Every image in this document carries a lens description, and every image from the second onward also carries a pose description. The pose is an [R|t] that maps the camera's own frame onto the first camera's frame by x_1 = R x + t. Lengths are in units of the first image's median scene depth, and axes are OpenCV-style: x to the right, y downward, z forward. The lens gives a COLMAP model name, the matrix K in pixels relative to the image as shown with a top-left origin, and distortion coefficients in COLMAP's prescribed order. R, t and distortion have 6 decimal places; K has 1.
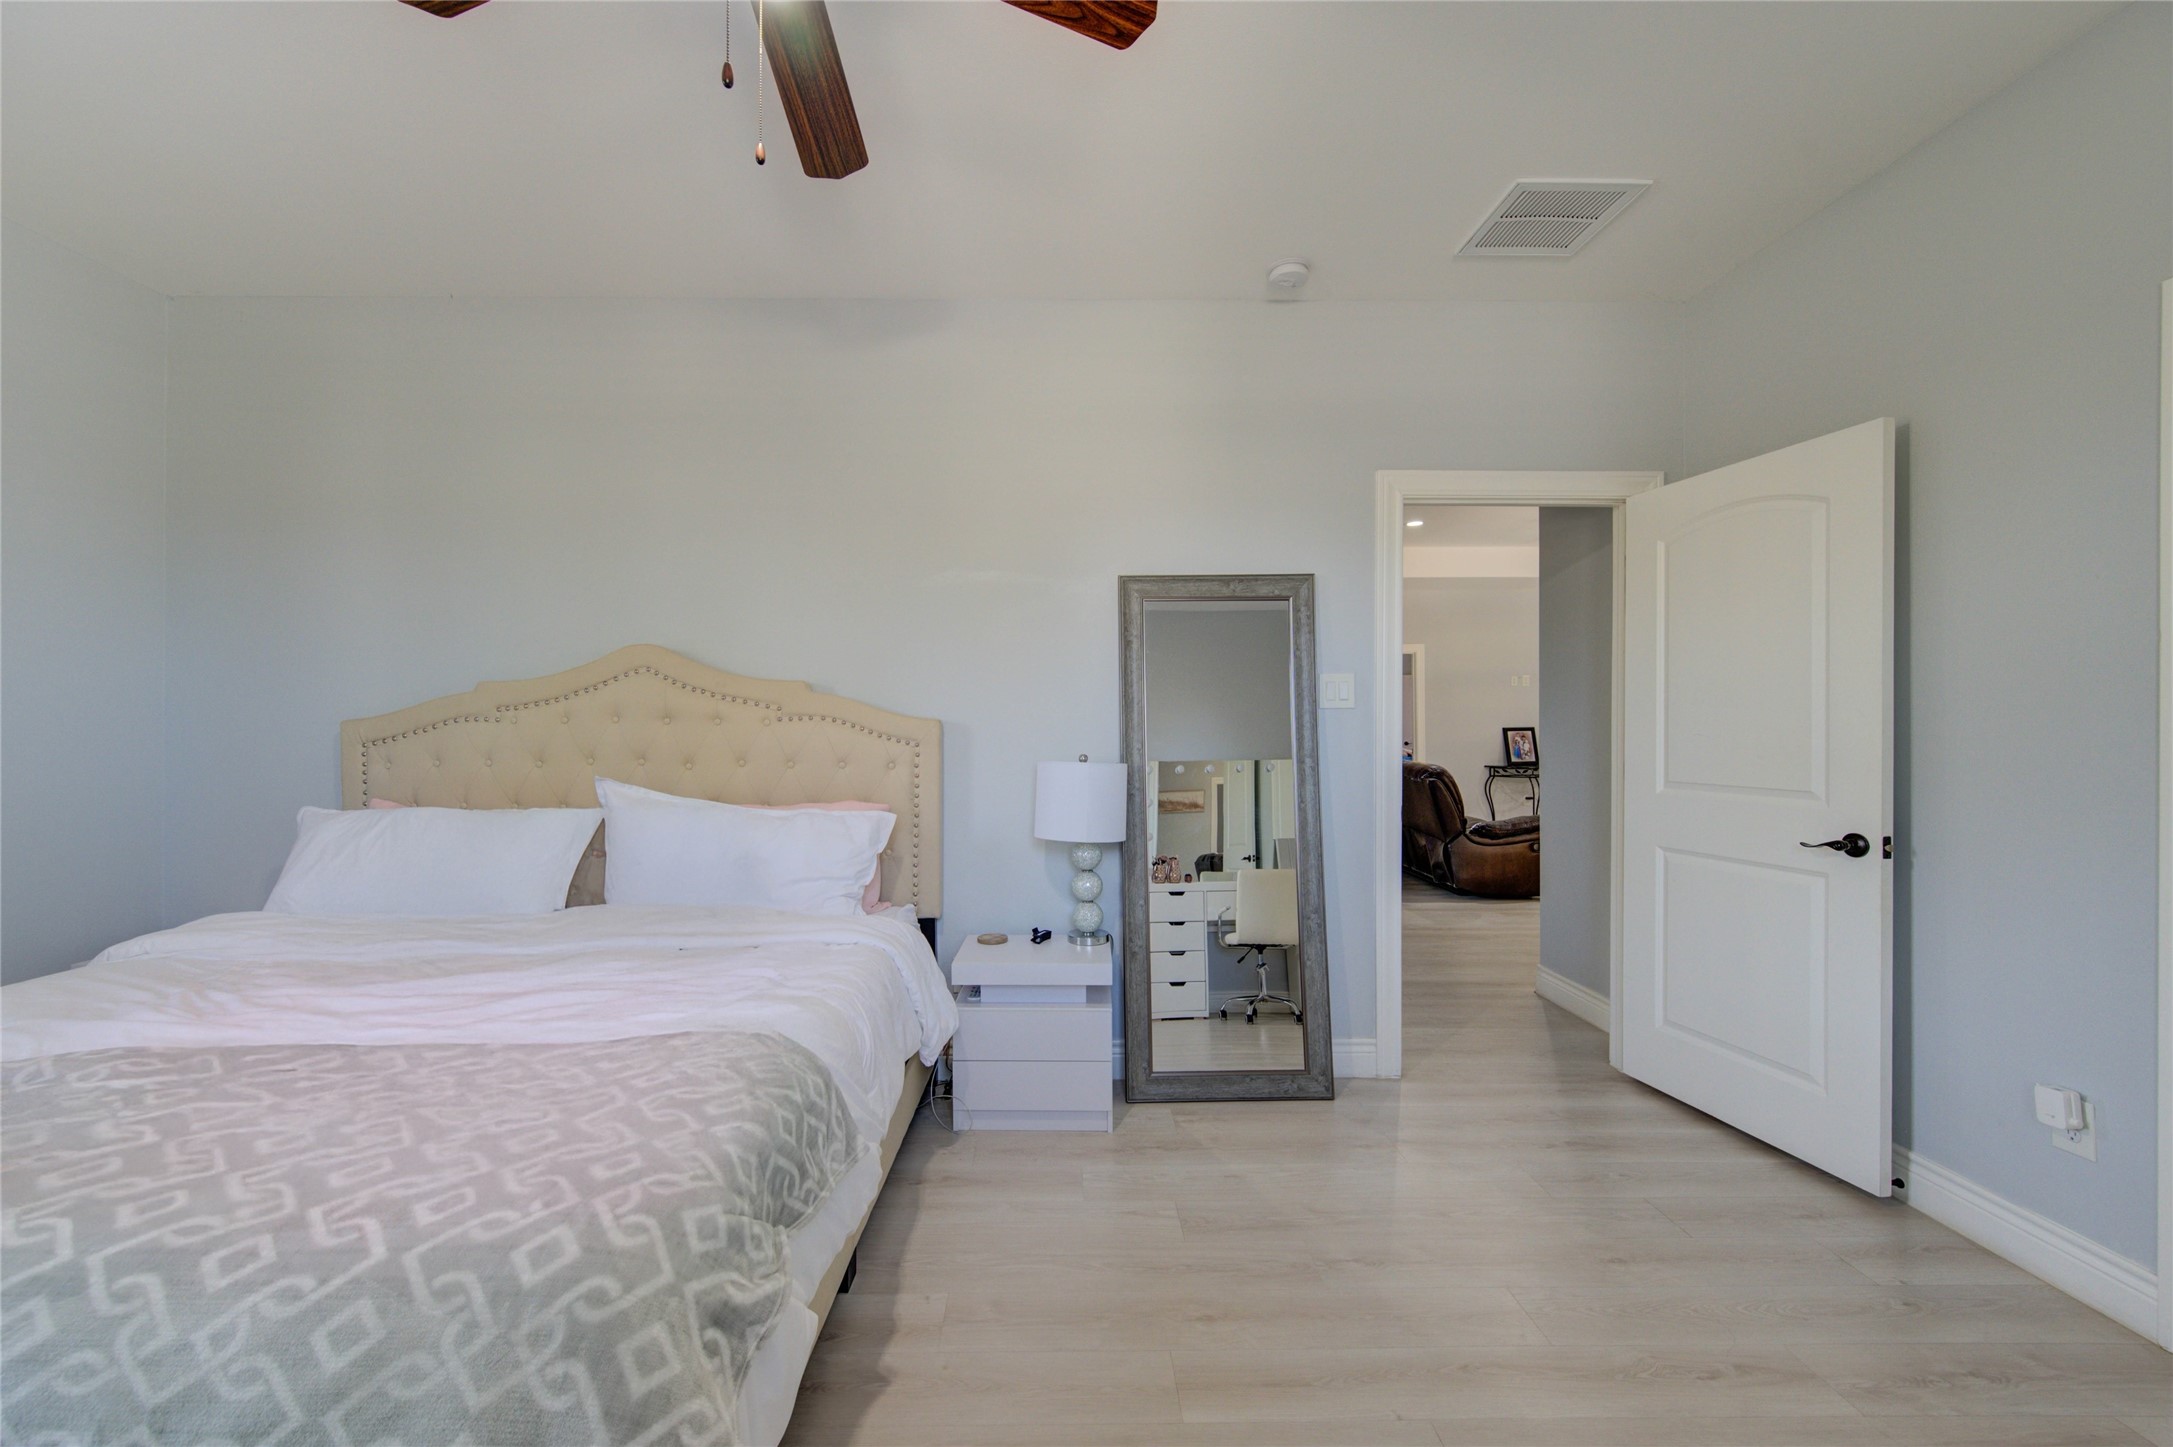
lens RADIAL K [[857.4, 0, 1073.9], [0, 857.4, 733.8], [0, 0, 1]] dist [-0.000710, -0.000294]
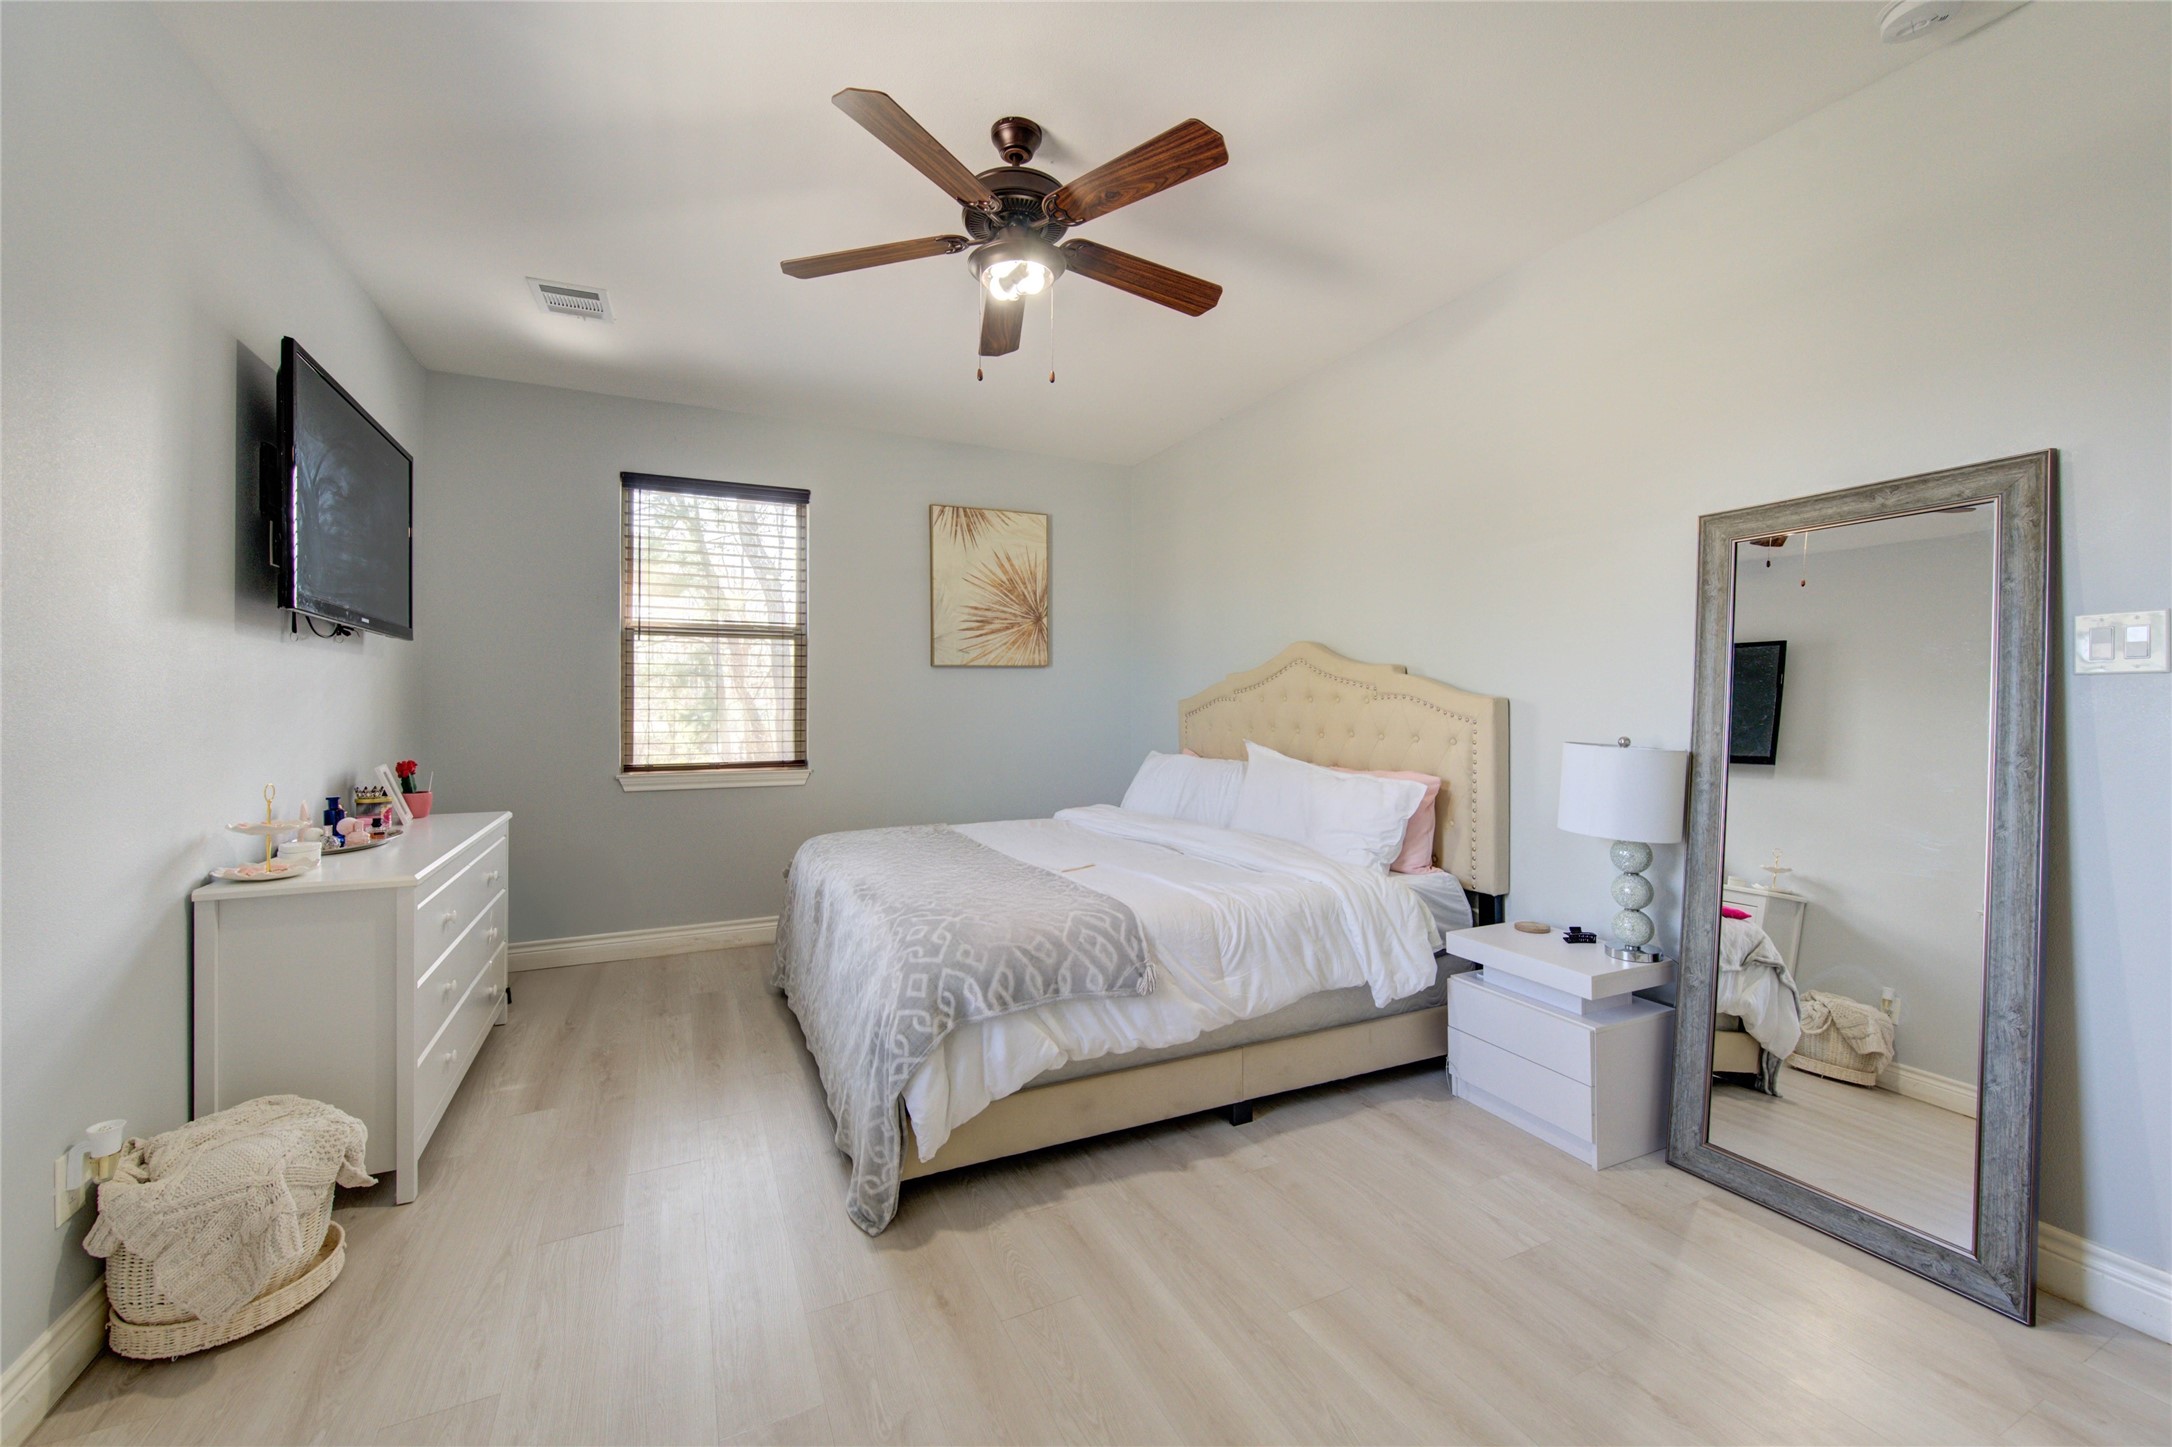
lens RADIAL K [[857.0, 0, 1075.9], [0, 857.0, 717.3], [0, 0, 1]] dist [-0.000710, -0.000294]
pose [[0.417372, 0.015569, -0.908602, 0.556762], [-0.007378, 0.999878, 0.013743, -0.003580], [0.908706, 0.000968, 0.417436, 0.141507]]
